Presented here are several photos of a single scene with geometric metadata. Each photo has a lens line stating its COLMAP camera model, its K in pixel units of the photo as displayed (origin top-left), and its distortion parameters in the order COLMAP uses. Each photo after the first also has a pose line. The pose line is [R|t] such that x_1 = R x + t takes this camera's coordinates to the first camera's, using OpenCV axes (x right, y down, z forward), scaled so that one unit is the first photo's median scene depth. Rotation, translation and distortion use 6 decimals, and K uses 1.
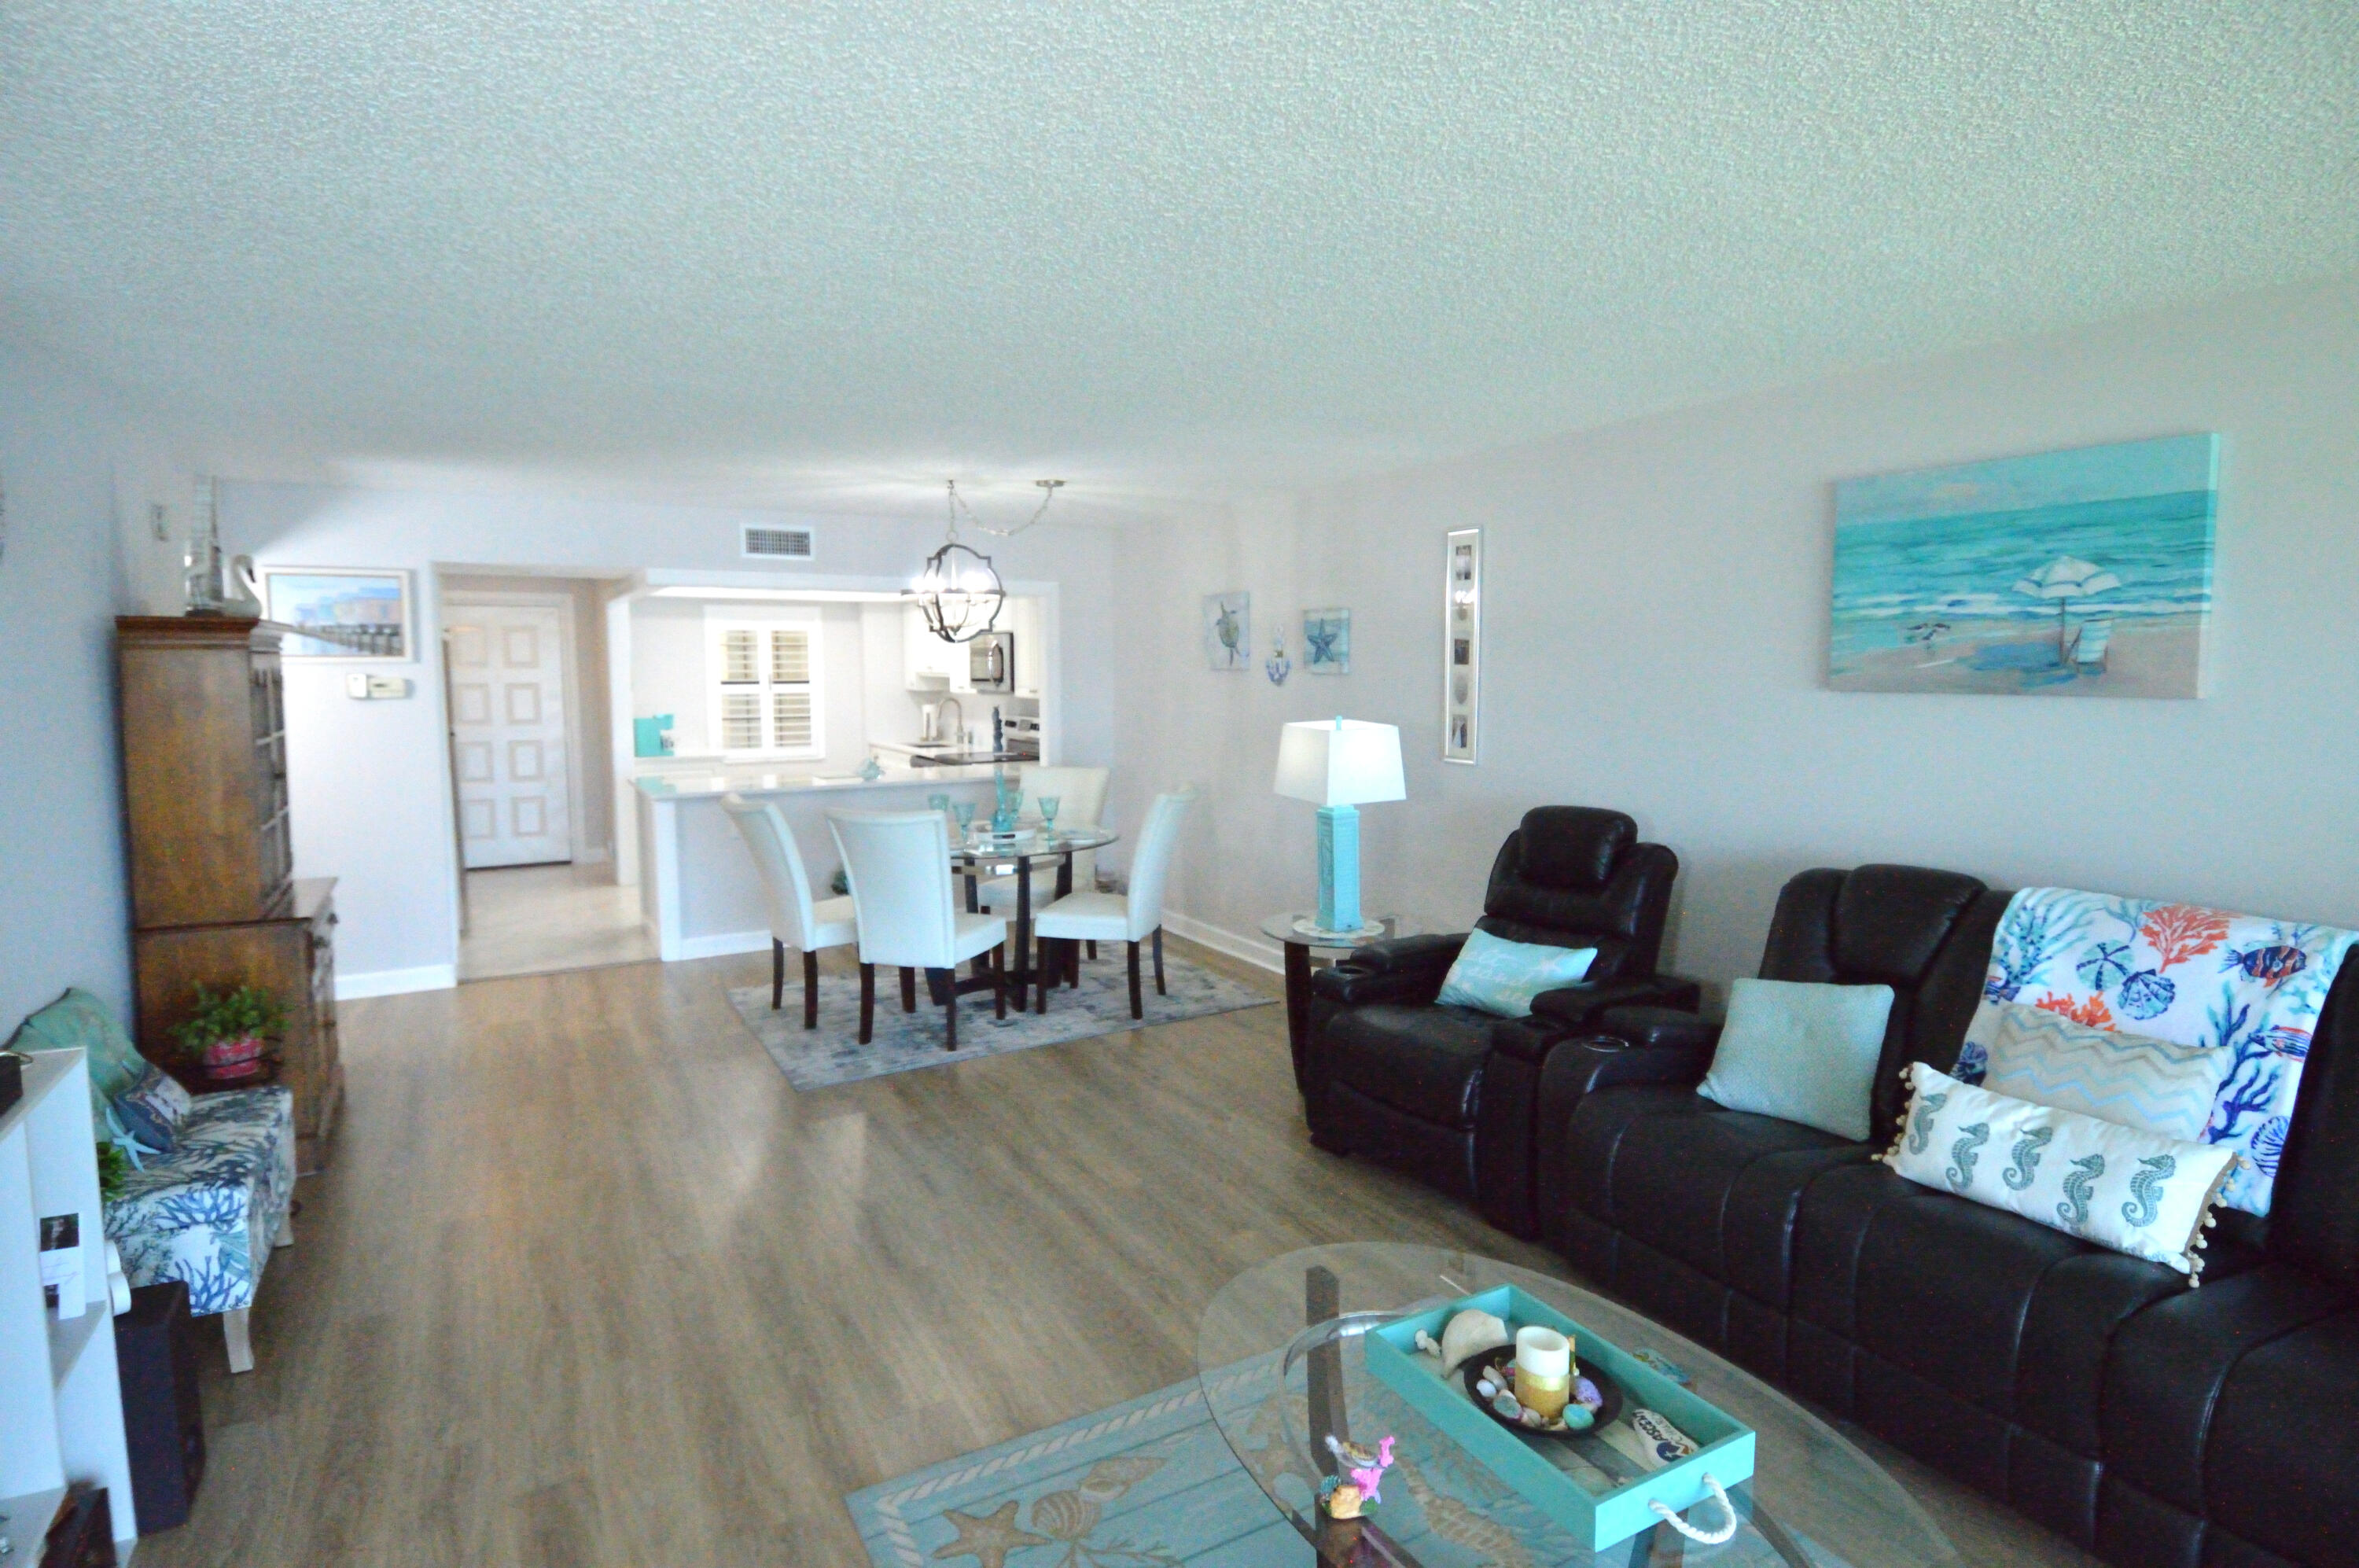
lens RADIAL K [[1237.3, 0, 1178.6], [0, 1237.3, 770.8], [0, 0, 1]] dist [0.045719, -0.050615]
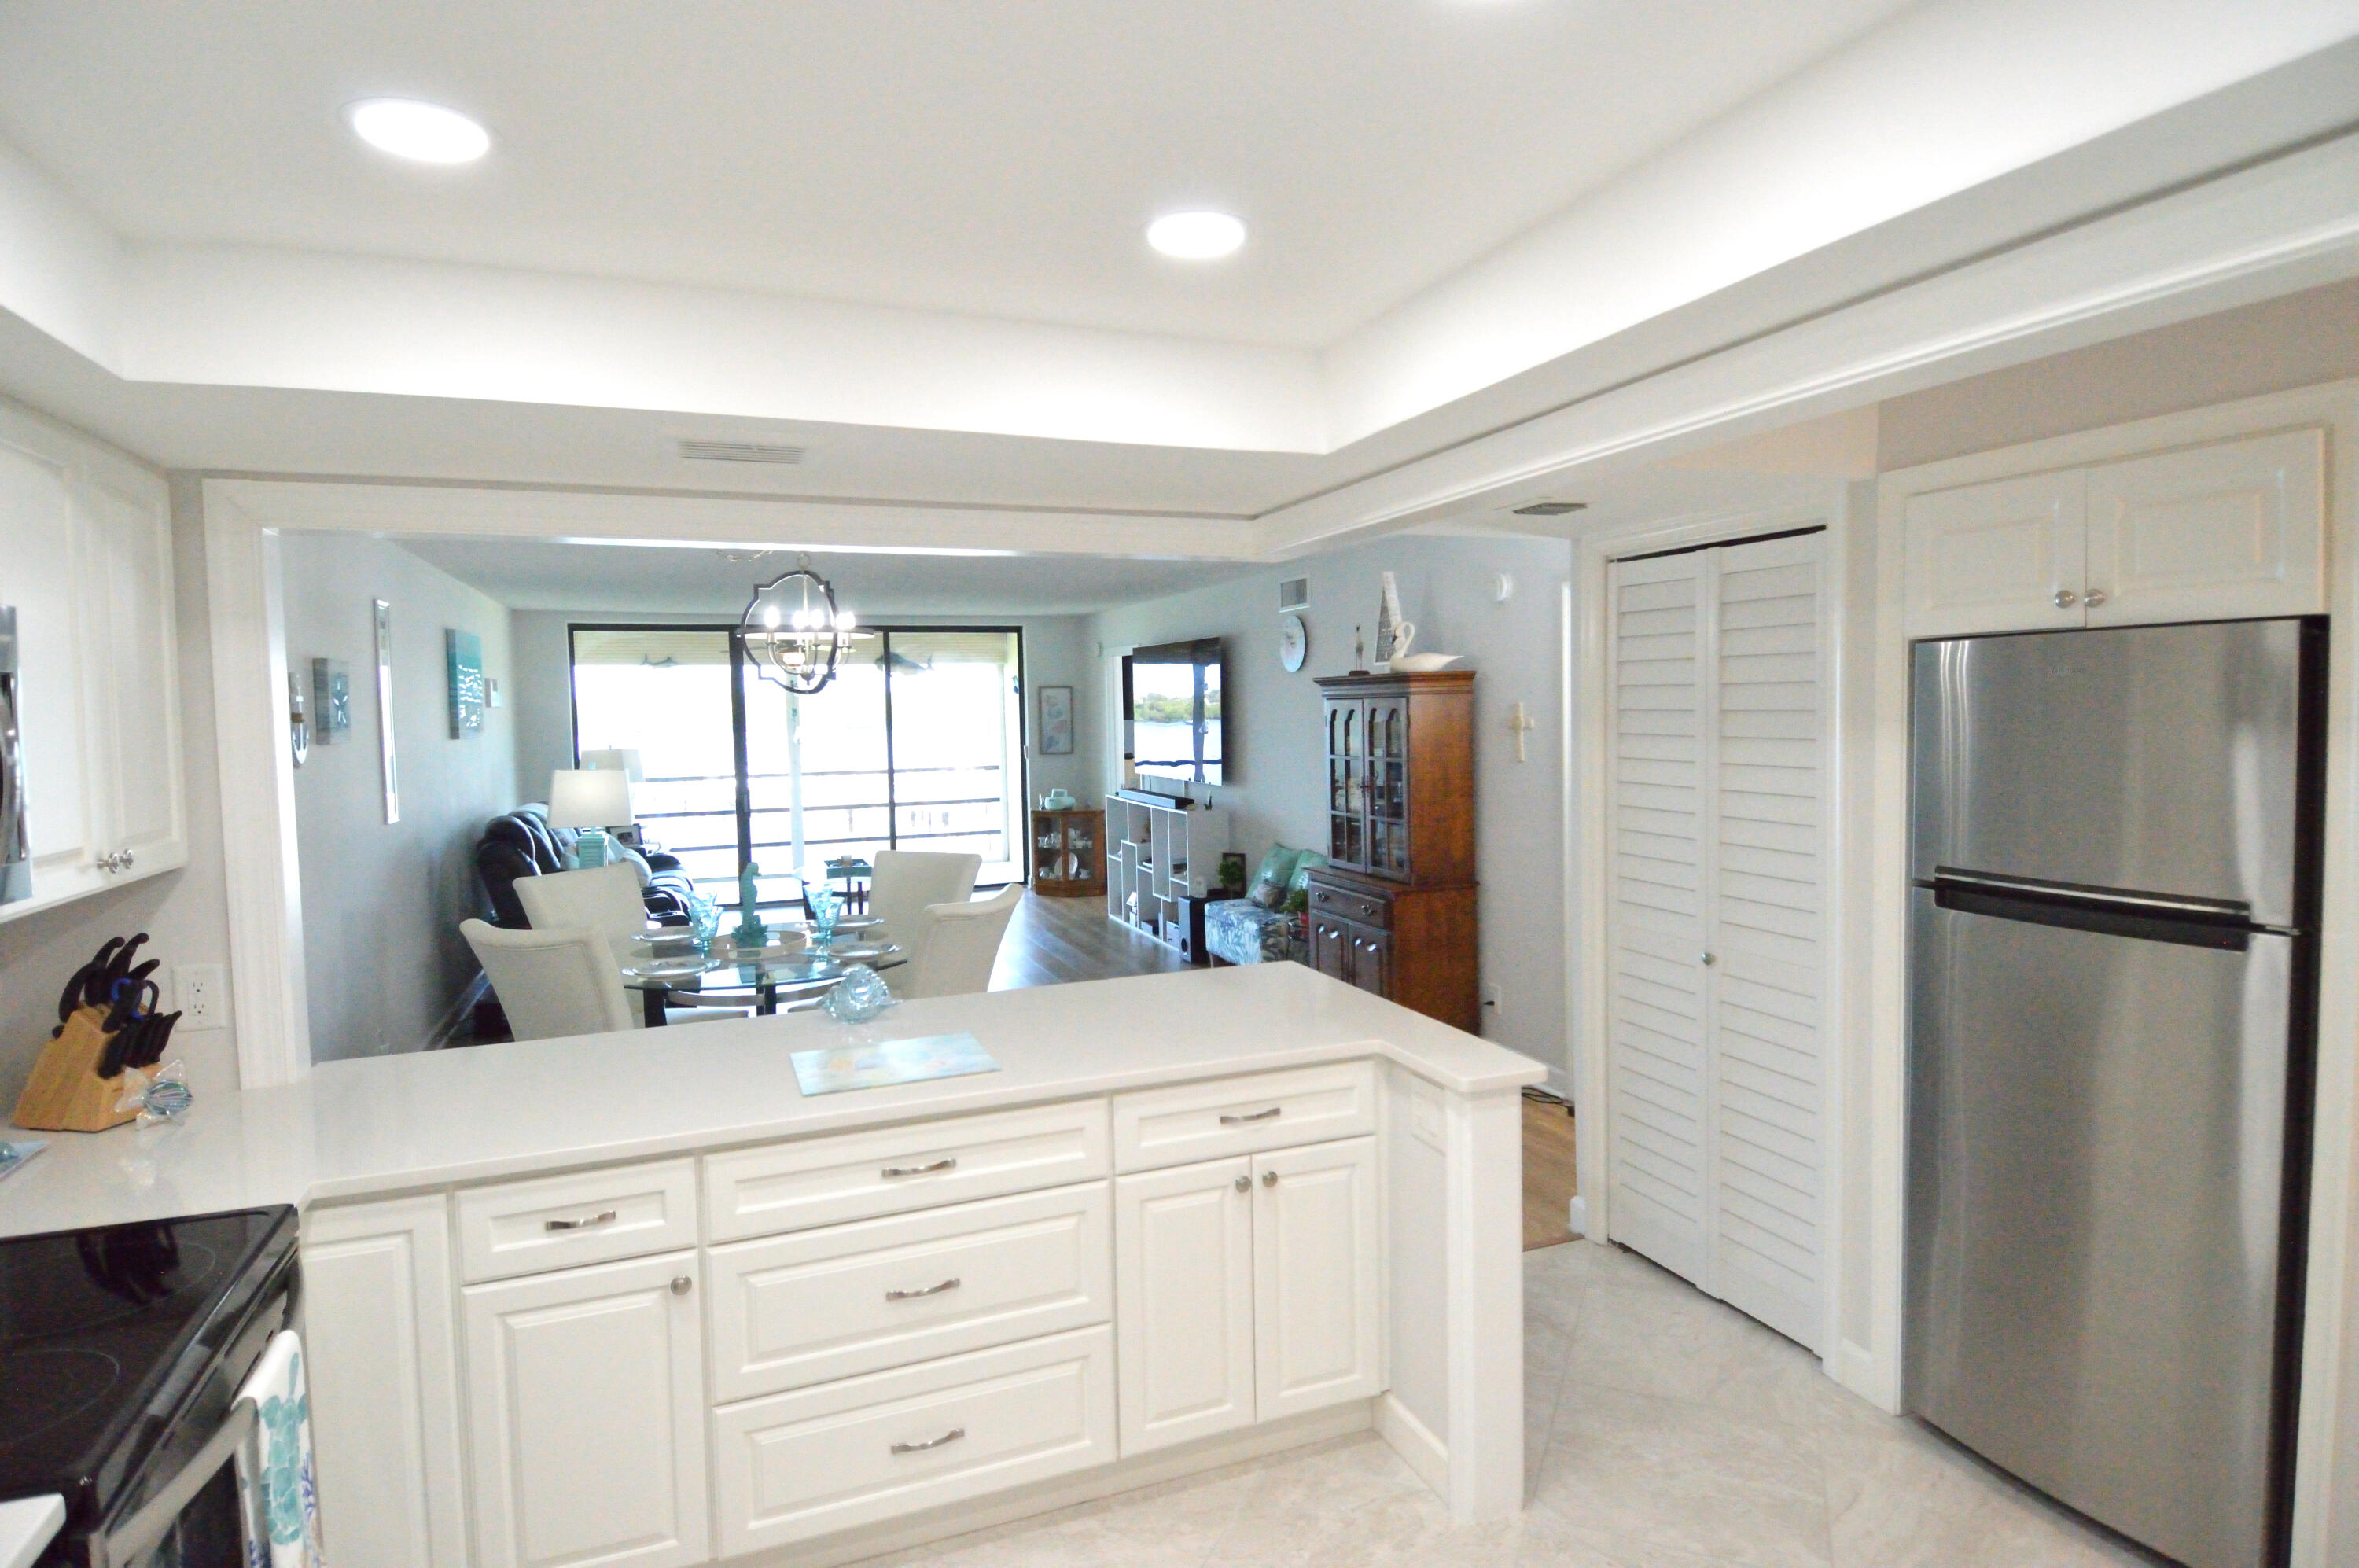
lens RADIAL K [[1237.3, 0, 1173.2], [0, 1237.3, 768.1], [0, 0, 1]] dist [0.045719, -0.050615]
pose [[-0.989985, 0.016602, 0.140196, -0.715755], [0.036307, 0.989600, 0.139190, -0.216531], [-0.136427, 0.142886, -0.980291, 2.400096]]
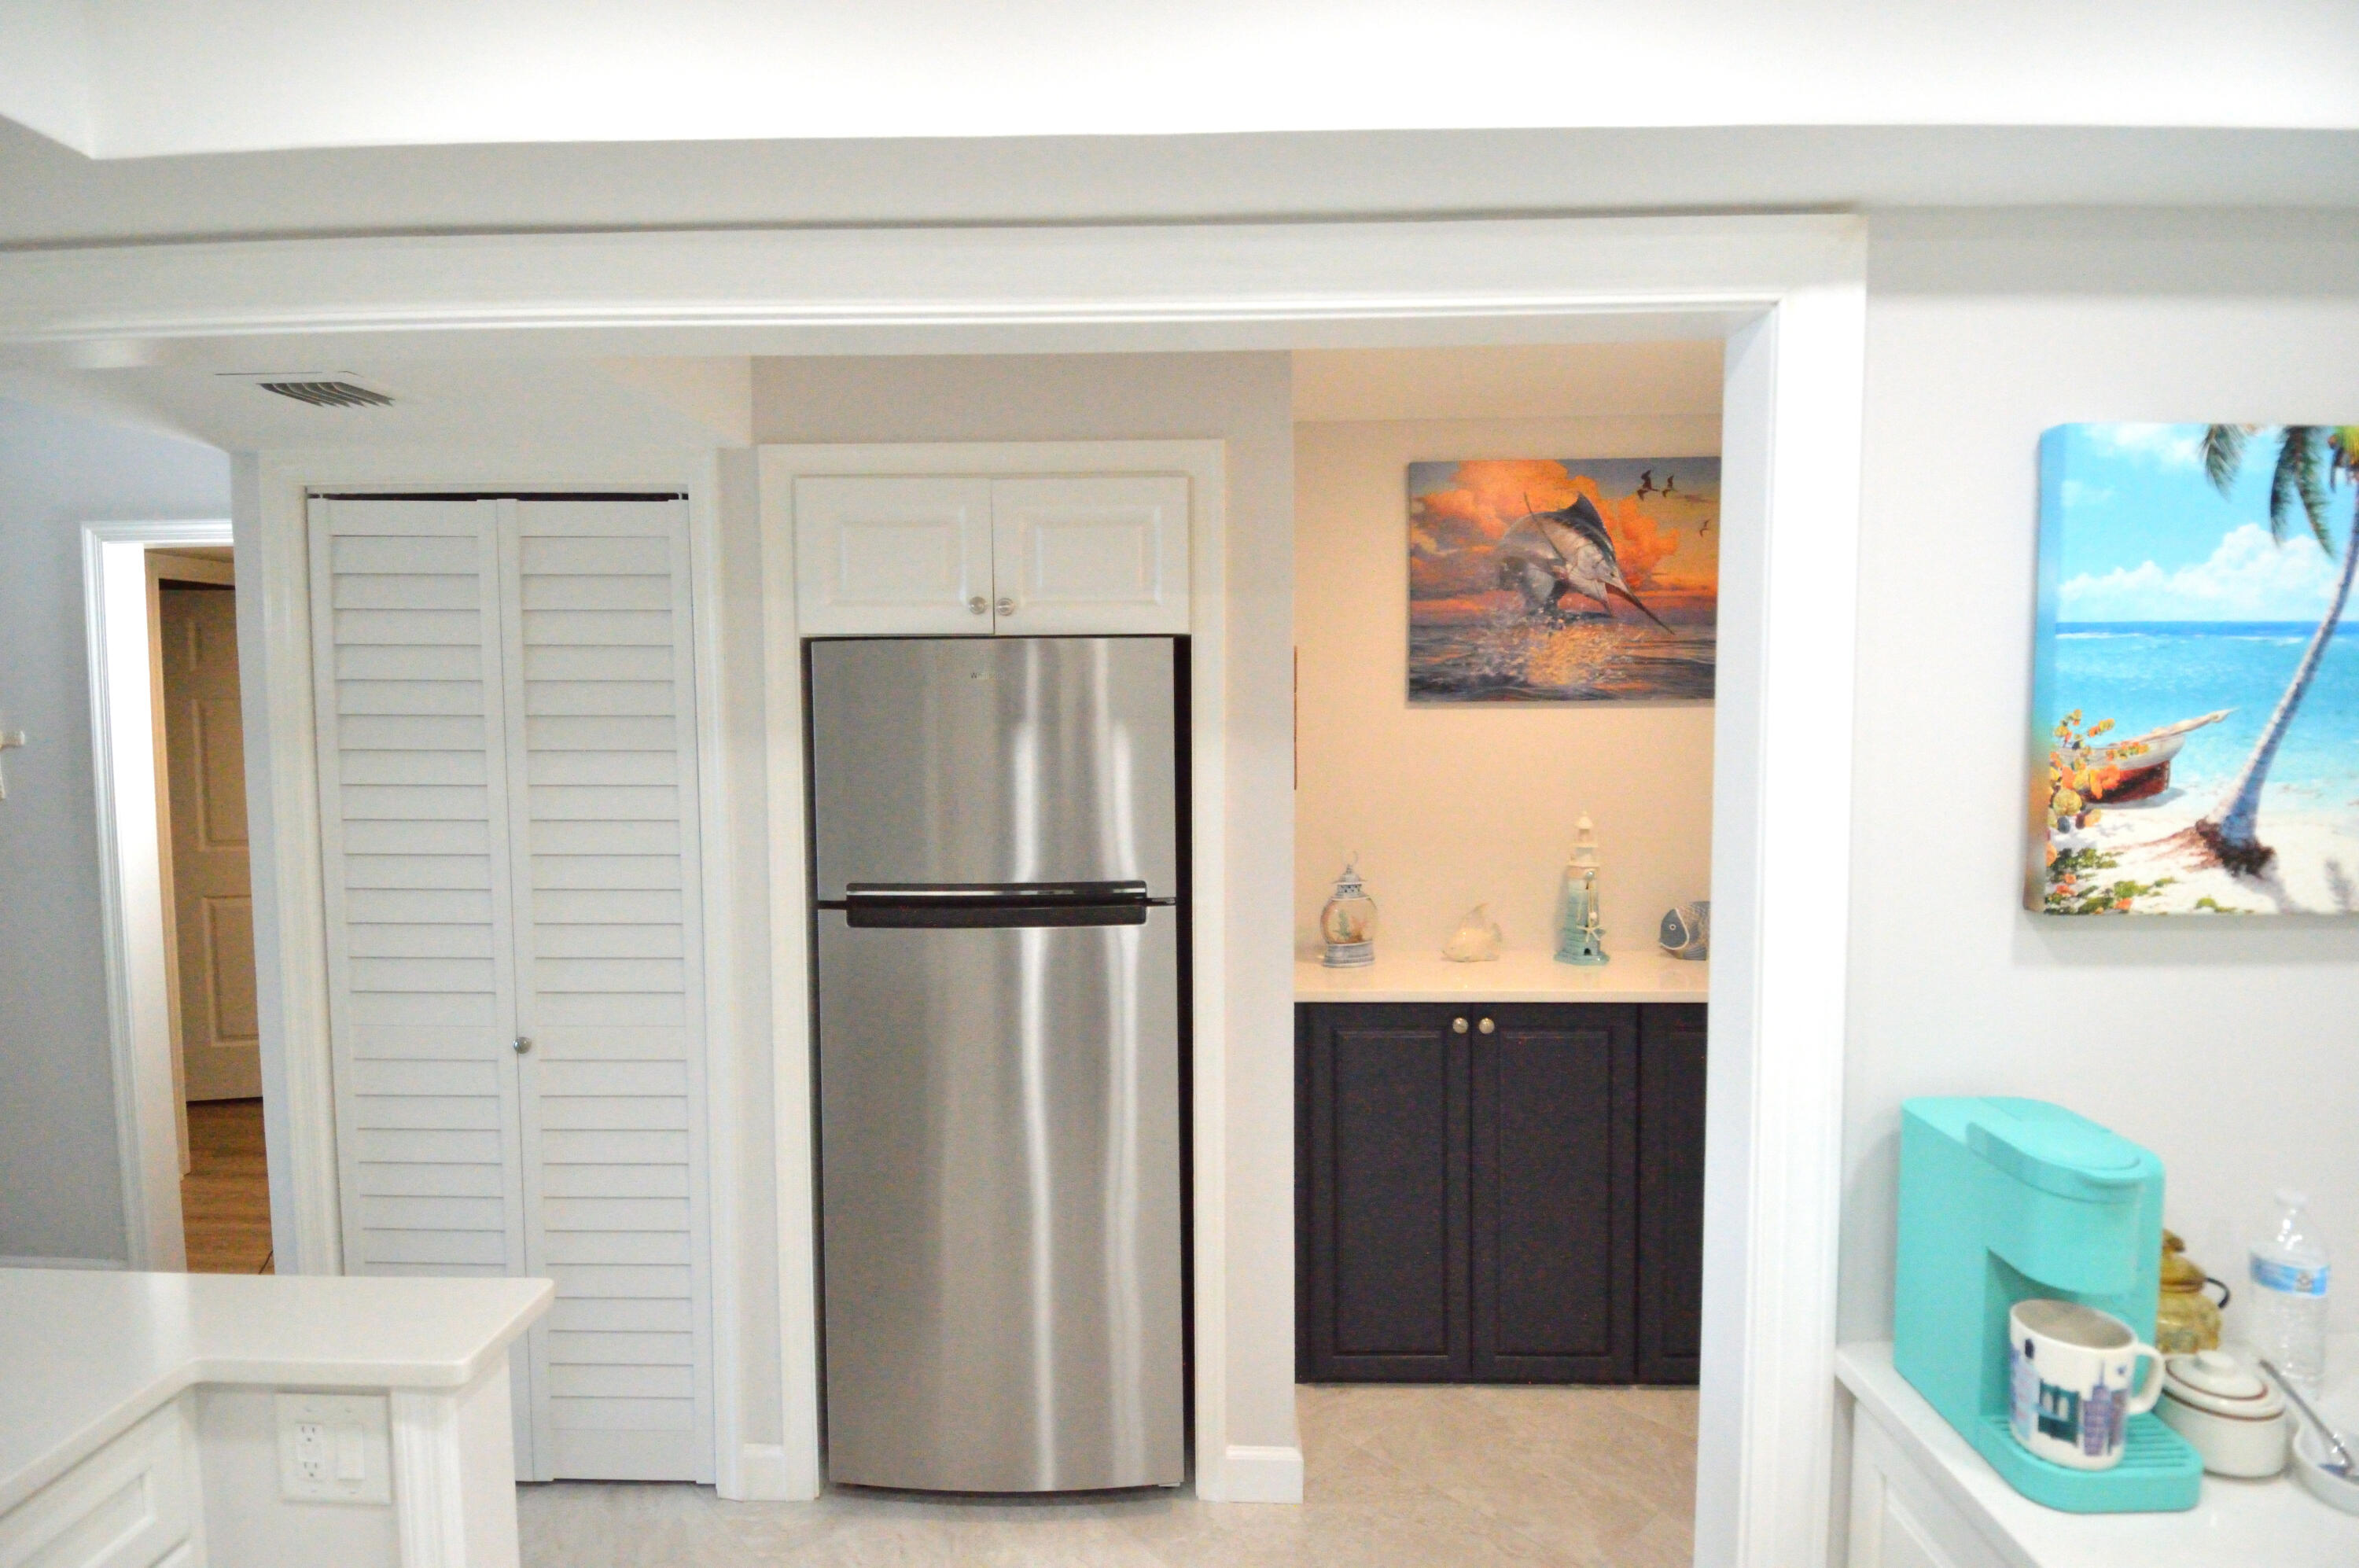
lens RADIAL K [[1237.3, 0, 1171.7], [0, 1237.3, 769.1], [0, 0, 1]] dist [0.045719, -0.050615]
pose [[-0.498335, 0.058929, -0.864979, -0.585738], [-0.070610, 0.991614, 0.108236, -0.192610], [0.864104, 0.115014, -0.489995, 2.146749]]
